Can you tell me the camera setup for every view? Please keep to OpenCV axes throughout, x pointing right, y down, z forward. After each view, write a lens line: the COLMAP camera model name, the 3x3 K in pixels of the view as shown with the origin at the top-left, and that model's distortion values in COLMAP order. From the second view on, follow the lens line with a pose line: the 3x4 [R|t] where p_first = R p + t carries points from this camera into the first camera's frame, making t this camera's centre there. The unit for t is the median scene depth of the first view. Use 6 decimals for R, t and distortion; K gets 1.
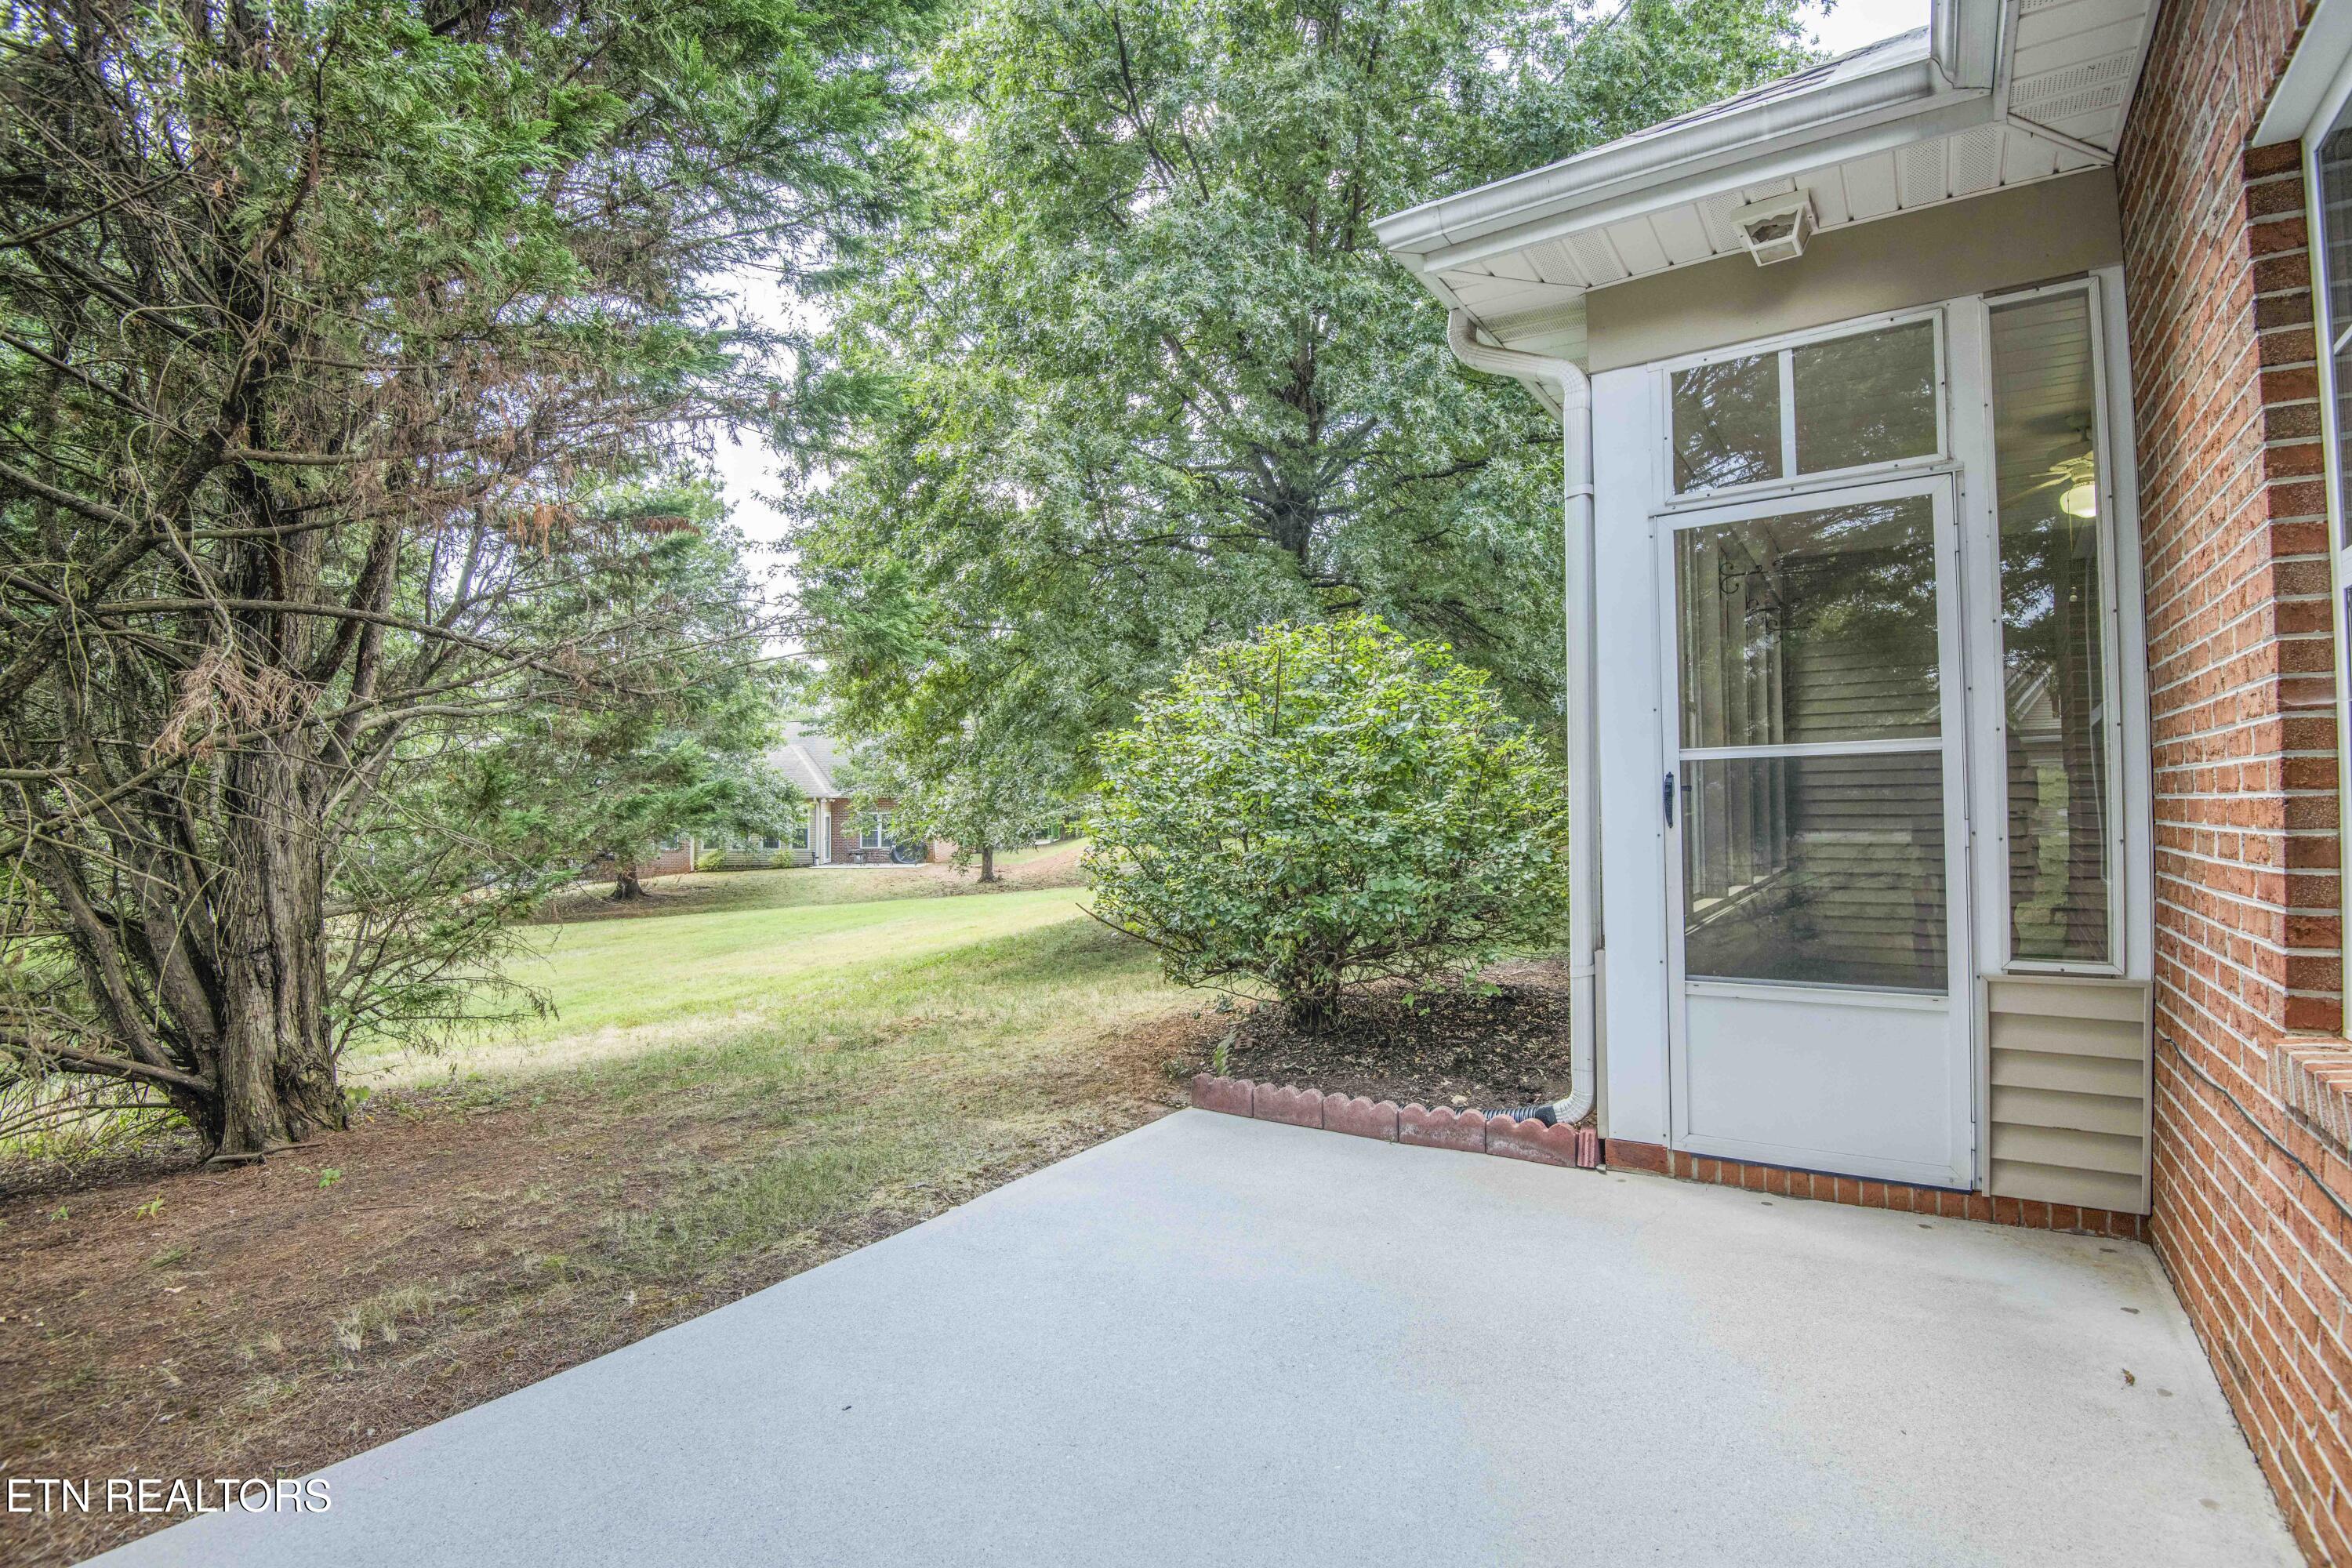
lens RADIAL K [[1100.1, 0, 1182.5], [0, 1100.1, 782.7], [0, 0, 1]] dist [-0.016850, -0.011365]
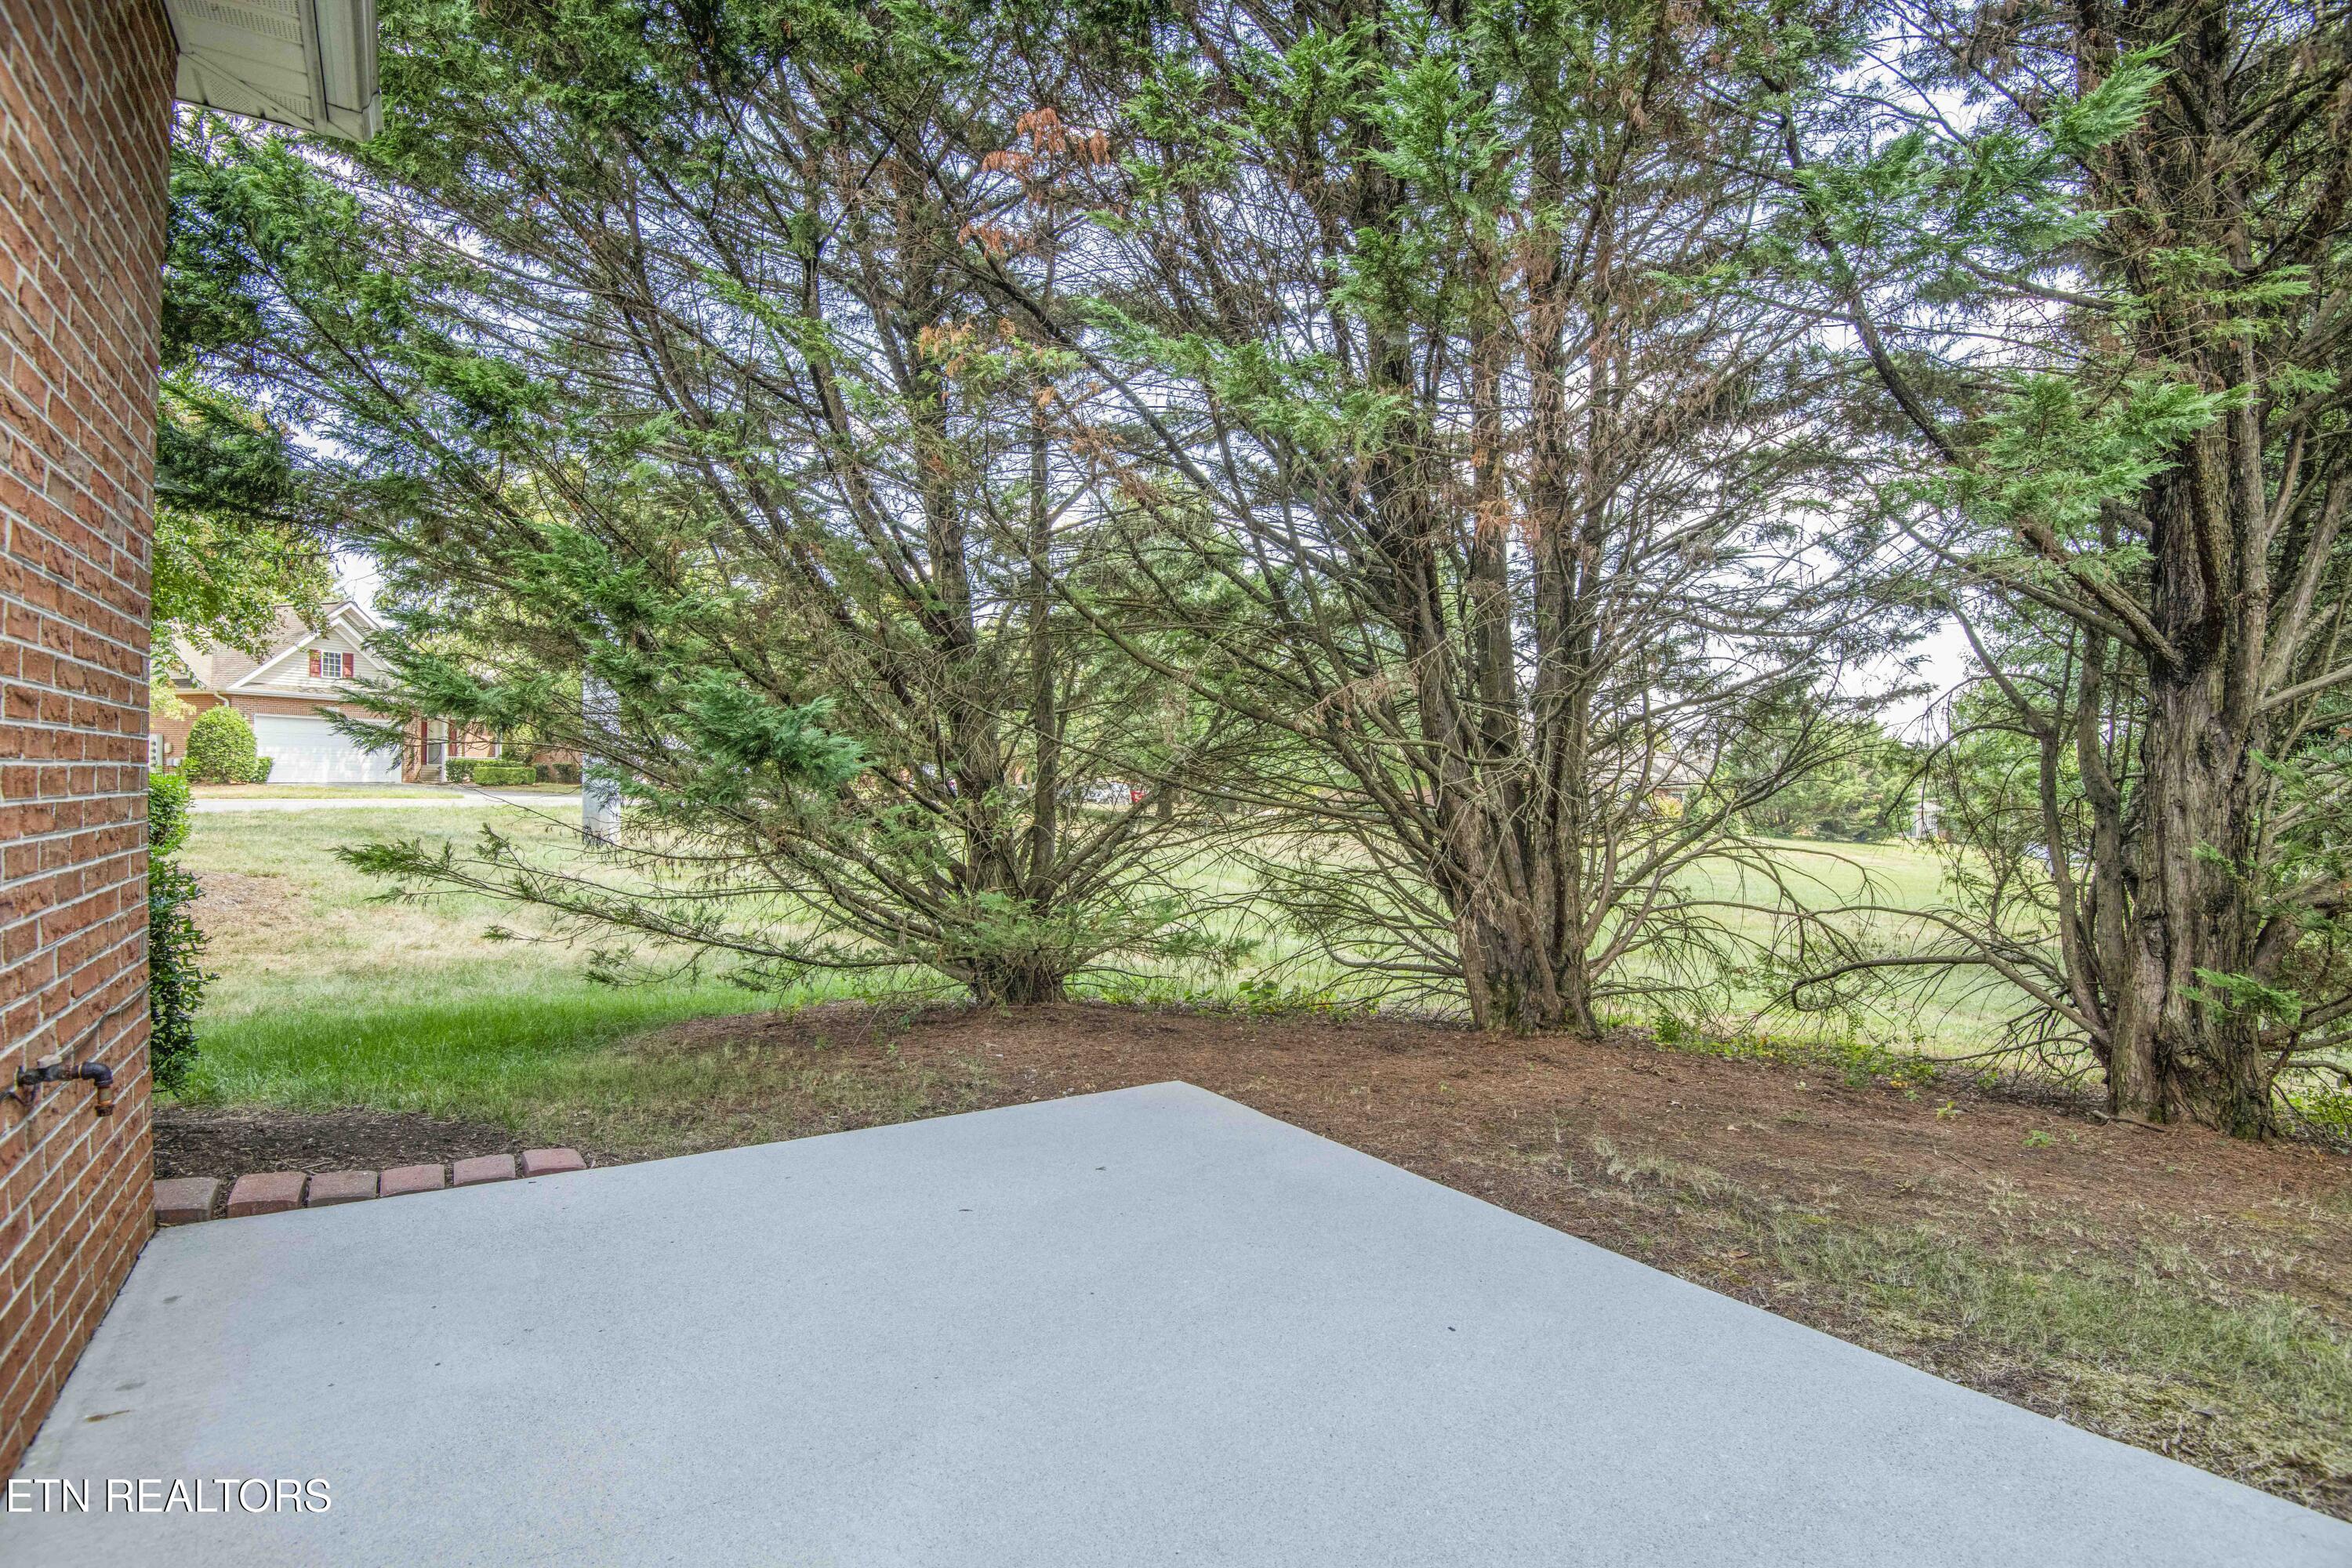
lens RADIAL K [[1100.1, 0, 1184.1], [0, 1100.1, 786.5], [0, 0, 1]] dist [-0.016850, -0.011365]
pose [[-0.364402, 0.007934, -0.931208, 0.490812], [0.016994, 0.999854, 0.001868, 0.028069], [0.931087, -0.015144, -0.364484, 0.734611]]
